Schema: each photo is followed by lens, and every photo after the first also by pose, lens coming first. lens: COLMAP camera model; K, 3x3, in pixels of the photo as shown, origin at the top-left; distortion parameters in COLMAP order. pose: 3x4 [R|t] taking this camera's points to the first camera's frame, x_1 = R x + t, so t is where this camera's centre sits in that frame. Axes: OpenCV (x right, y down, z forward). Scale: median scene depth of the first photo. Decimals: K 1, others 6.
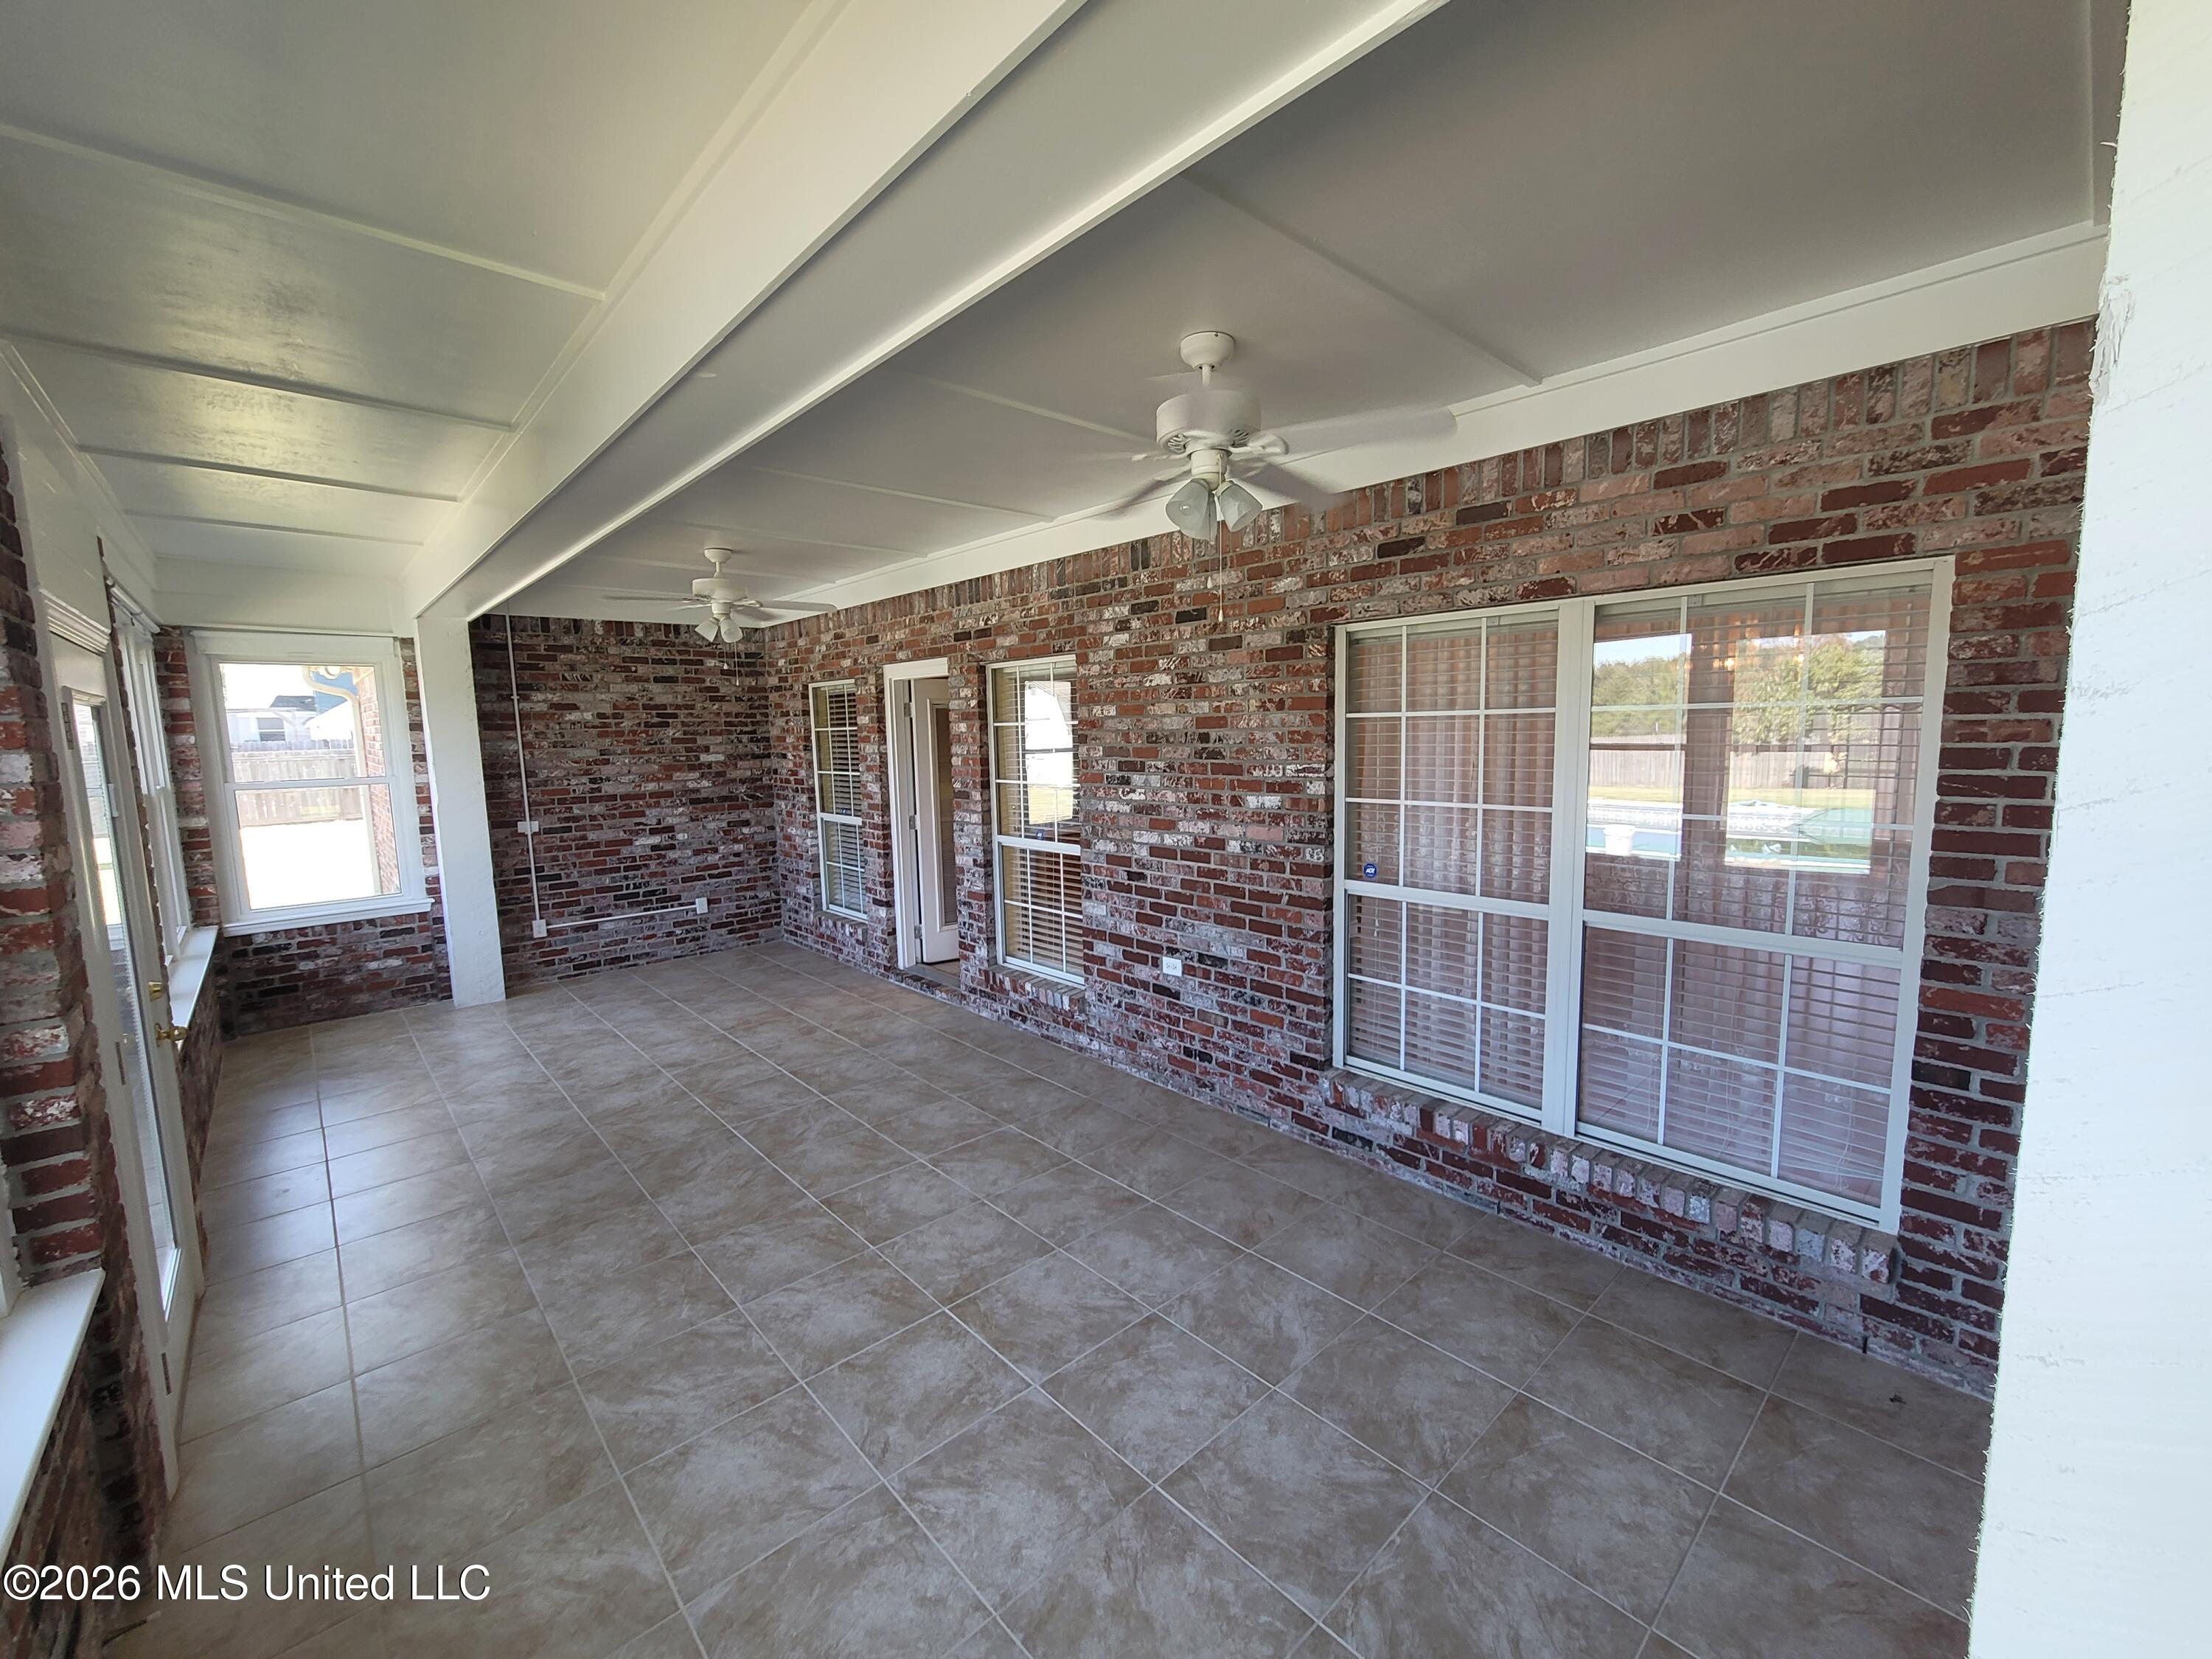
lens RADIAL K [[909.7, 0, 1115.5], [0, 909.7, 830.7], [0, 0, 1]] dist [-0.000815, -0.000374]
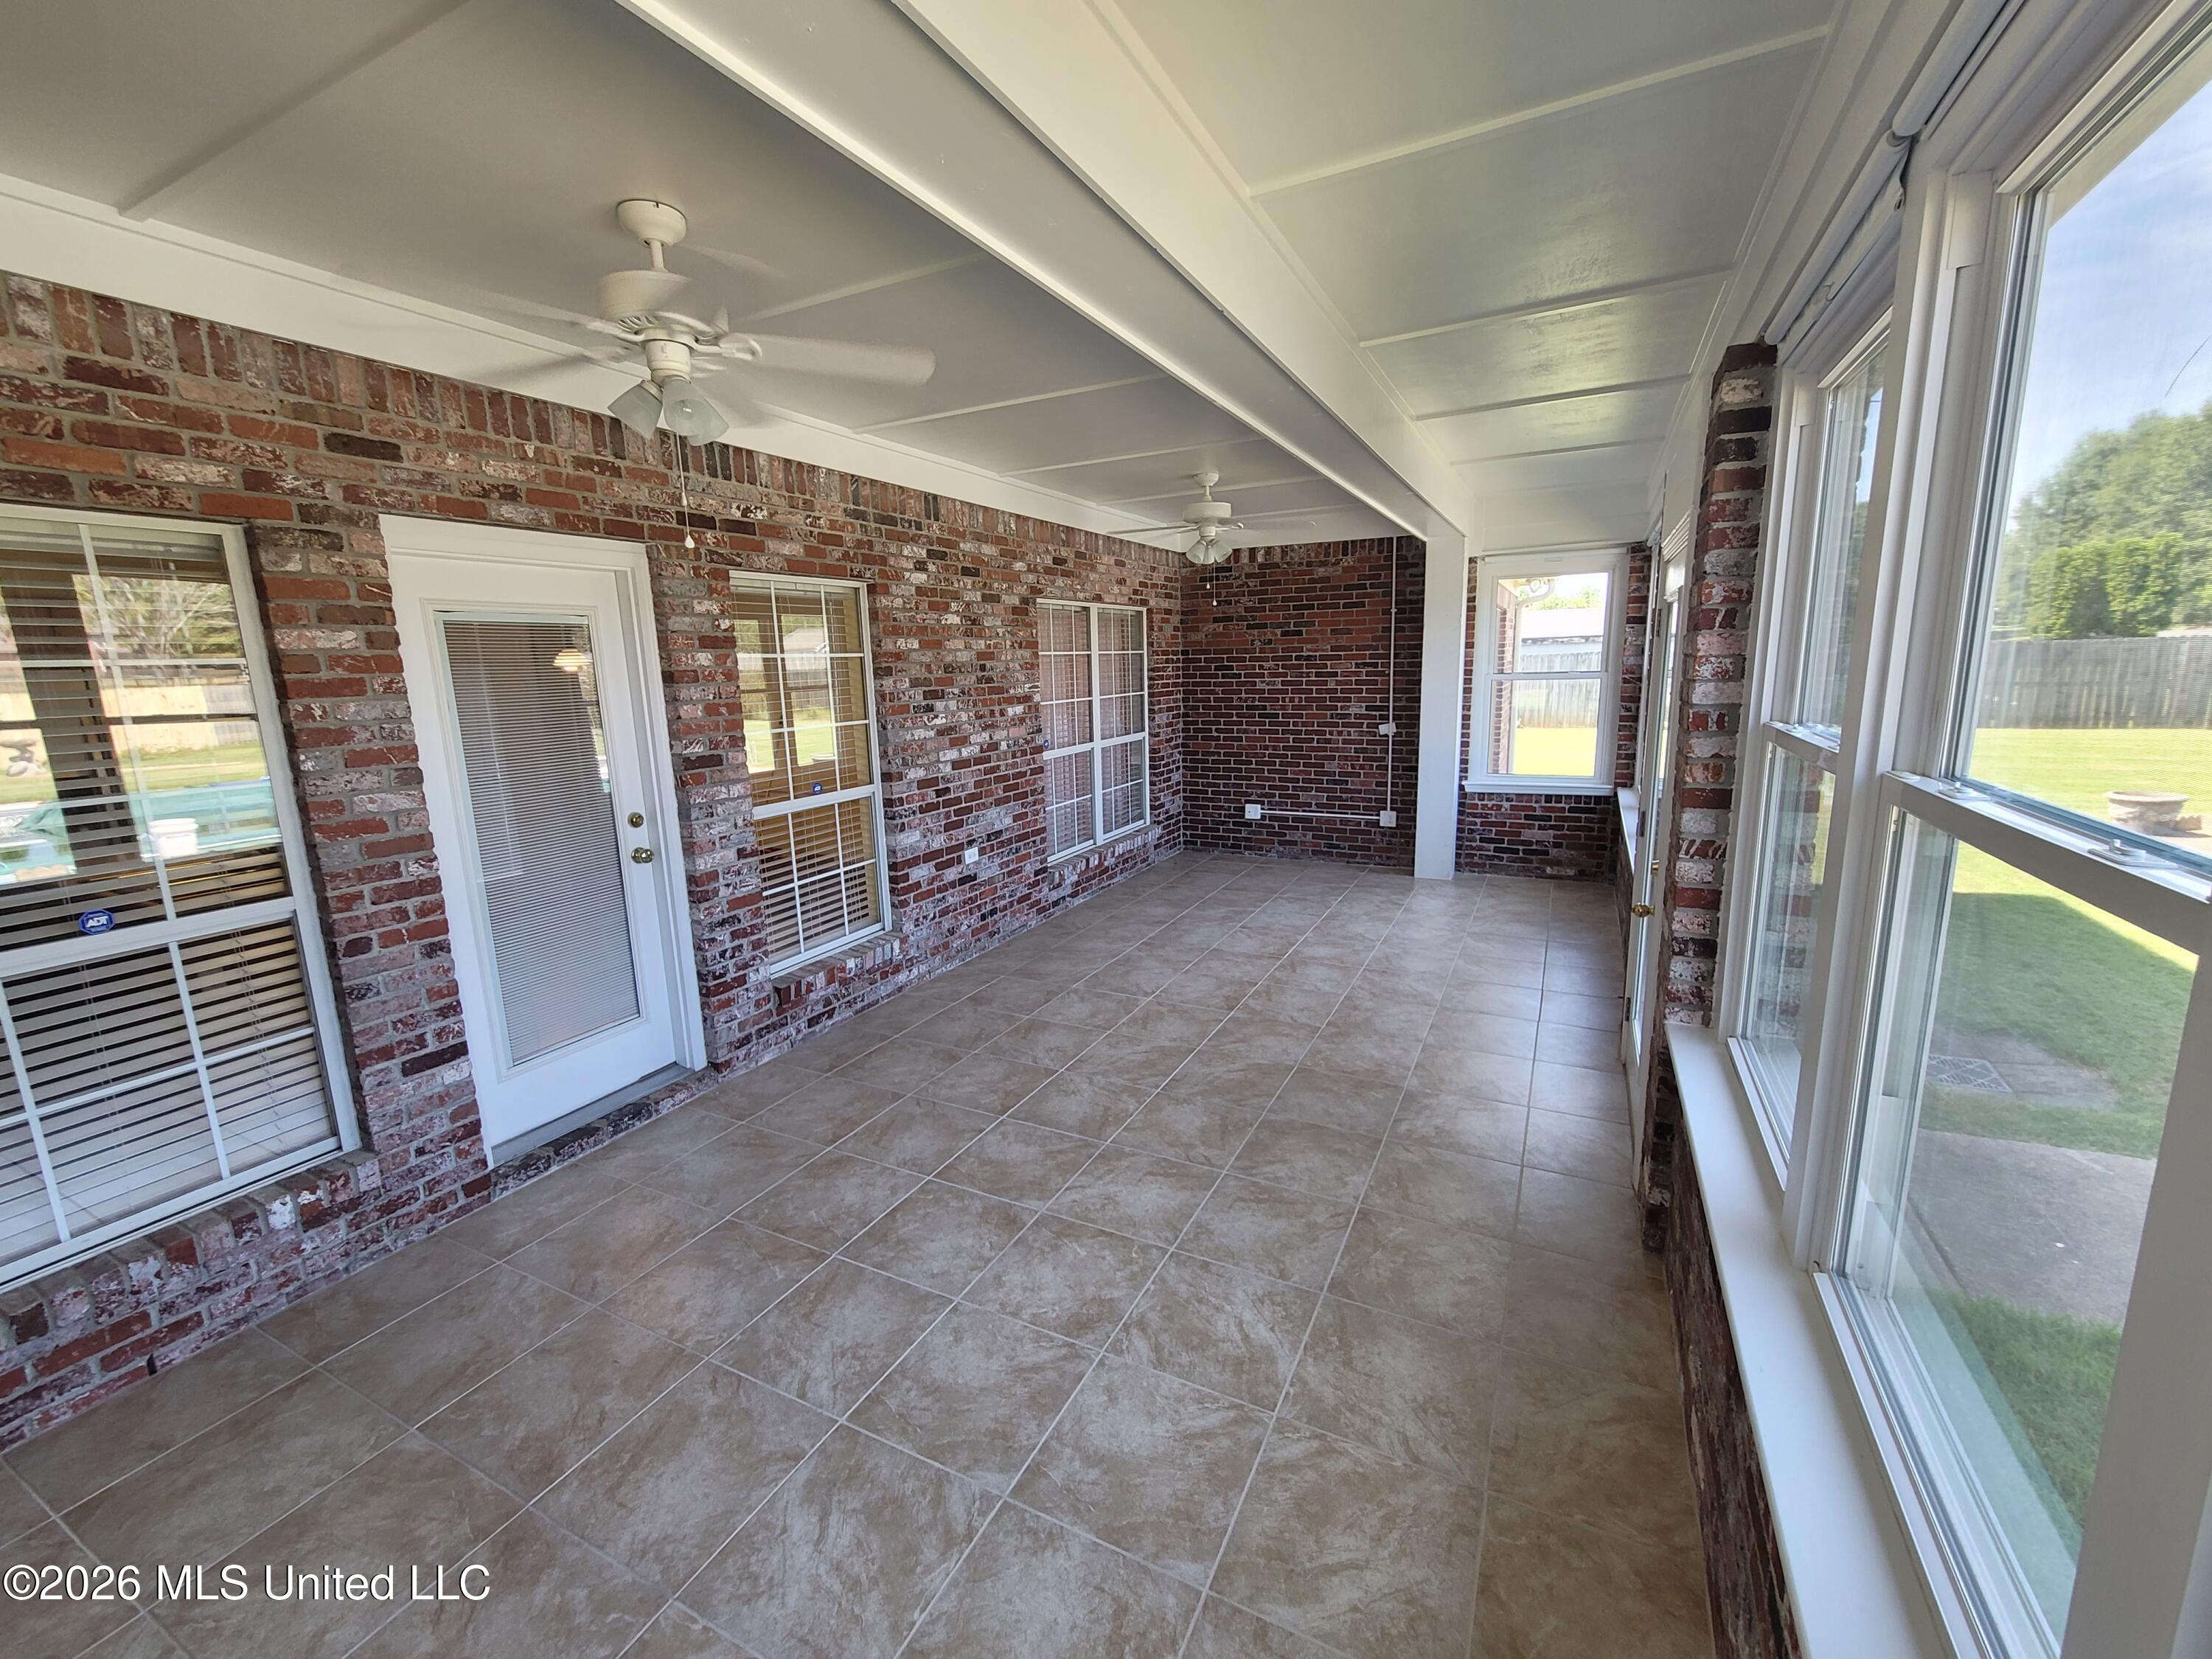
lens RADIAL K [[909.7, 0, 1112.3], [0, 909.7, 832.3], [0, 0, 1]] dist [-0.000815, -0.000374]
pose [[-0.351278, -0.142511, 0.925362, -1.148966], [0.142714, 0.968649, 0.203354, -0.105659], [-0.925330, 0.203495, -0.319927, 1.218009]]
